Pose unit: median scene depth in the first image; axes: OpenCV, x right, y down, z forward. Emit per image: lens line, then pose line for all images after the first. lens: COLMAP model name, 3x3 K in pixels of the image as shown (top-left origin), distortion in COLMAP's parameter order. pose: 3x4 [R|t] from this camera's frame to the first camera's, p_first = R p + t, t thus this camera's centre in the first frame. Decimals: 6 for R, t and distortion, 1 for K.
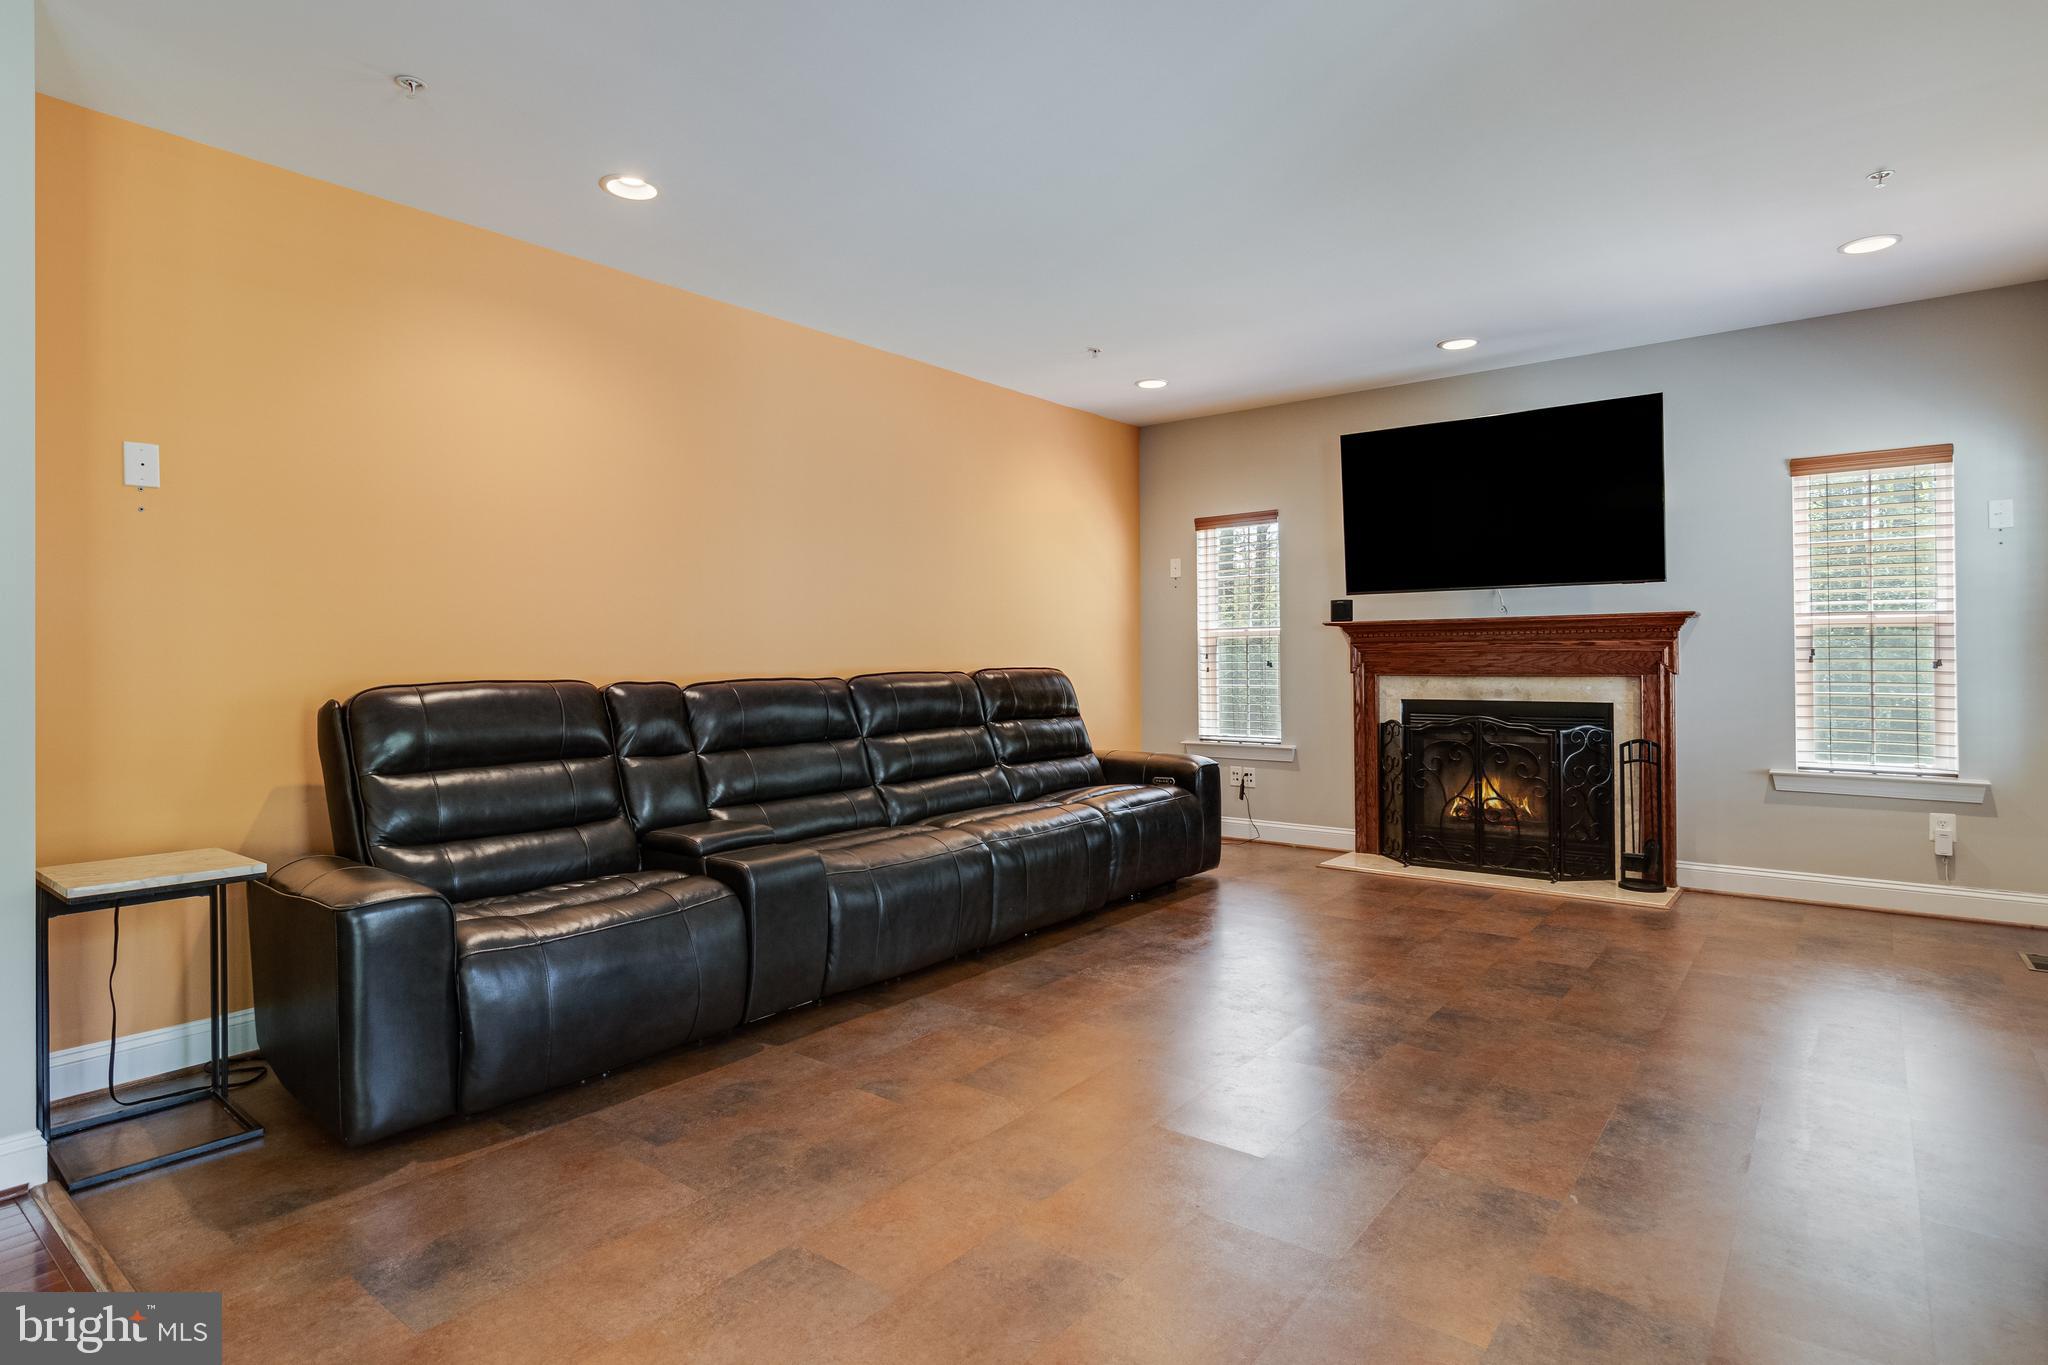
lens RADIAL K [[1064.2, 0, 1021.8], [0, 1064.2, 671.5], [0, 0, 1]] dist [-0.004964, -0.000391]
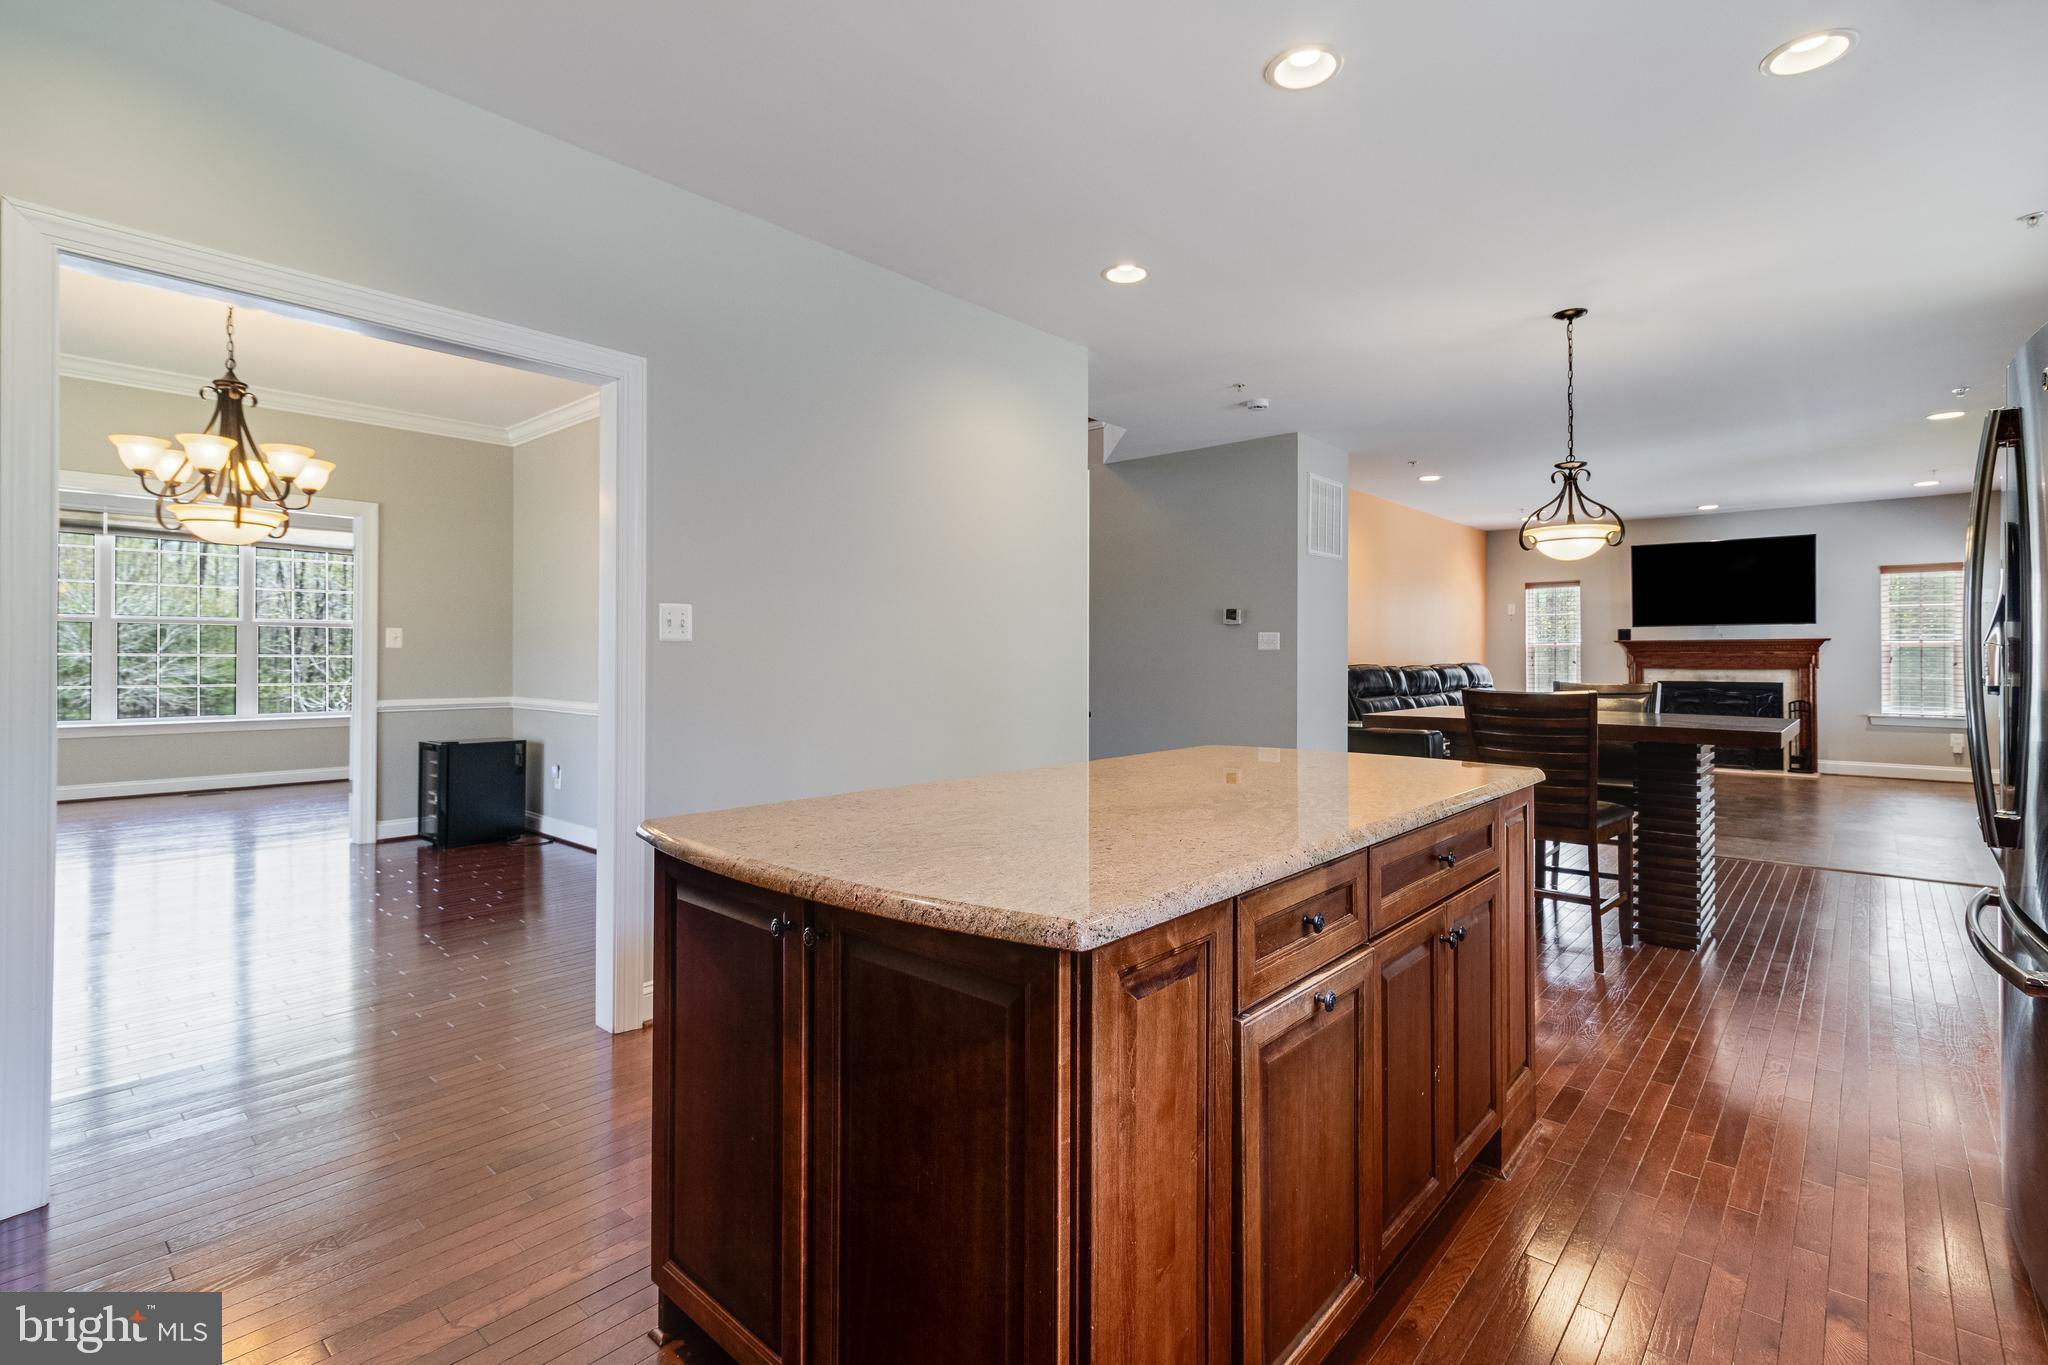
lens RADIAL K [[944.1, 0, 1021.1], [0, 944.1, 668.5], [0, 0, 1]] dist [-0.000180, -0.000266]
pose [[0.996954, 0.018553, -0.075759, -0.806988], [-0.019252, 0.999778, -0.008516, 0.048715], [0.075584, 0.009948, 0.997090, -0.964764]]
